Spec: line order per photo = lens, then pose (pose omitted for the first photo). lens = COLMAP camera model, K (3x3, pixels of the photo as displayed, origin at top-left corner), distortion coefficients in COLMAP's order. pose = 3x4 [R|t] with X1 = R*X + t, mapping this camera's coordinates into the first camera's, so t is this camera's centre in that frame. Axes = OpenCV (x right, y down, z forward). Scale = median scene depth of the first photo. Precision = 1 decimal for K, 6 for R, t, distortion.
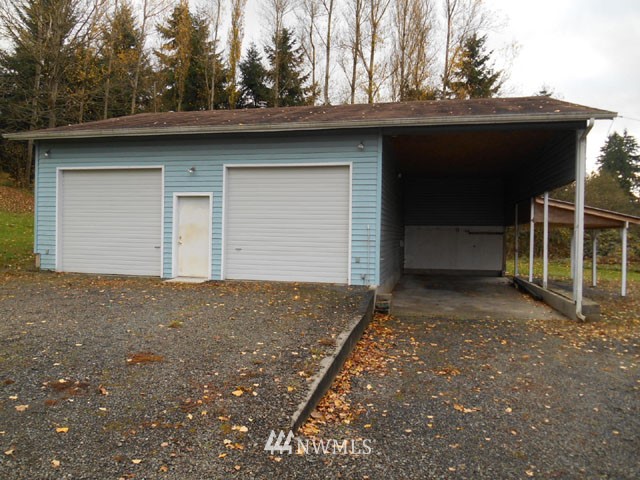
lens RADIAL K [[490.3, 0, 320.0], [0, 490.3, 240.0], [0, 0, 1]] dist [0.008514, 0.003711]
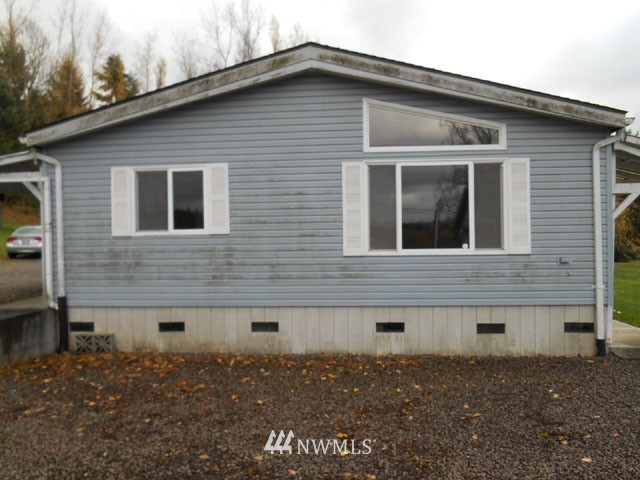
lens RADIAL K [[487.9, 0, 320.0], [0, 487.9, 240.0], [0, 0, 1]] dist [-0.028452, 0.000532]
pose [[0.988041, -0.027528, 0.151715, 0.036313], [0.028731, 0.999571, -0.005742, 0.013049], [-0.151492, 0.010032, 0.988408, -0.300161]]
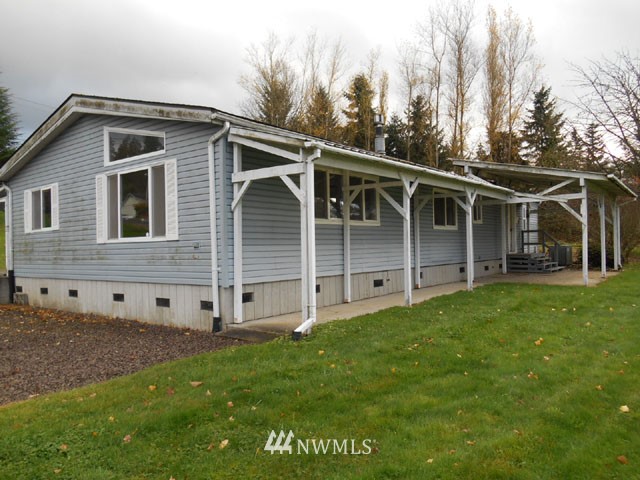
lens RADIAL K [[487.9, 0, 320.0], [0, 487.9, 240.0], [0, 0, 1]] dist [-0.028452, 0.000532]
pose [[0.911996, -0.041439, -0.408101, 0.163912], [0.032471, 0.999055, -0.028880, 0.020535], [0.408912, 0.013087, 0.912480, -0.300838]]
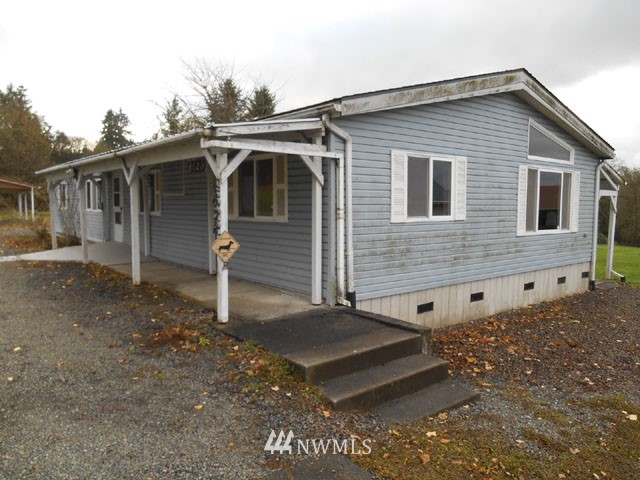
lens RADIAL K [[487.9, 0, 320.0], [0, 487.9, 240.0], [0, 0, 1]] dist [-0.028452, 0.000532]
pose [[0.608680, -0.070937, 0.790238, -0.075734], [0.009549, 0.996578, 0.082104, 0.005835], [-0.793358, -0.042429, 0.607275, -0.241962]]
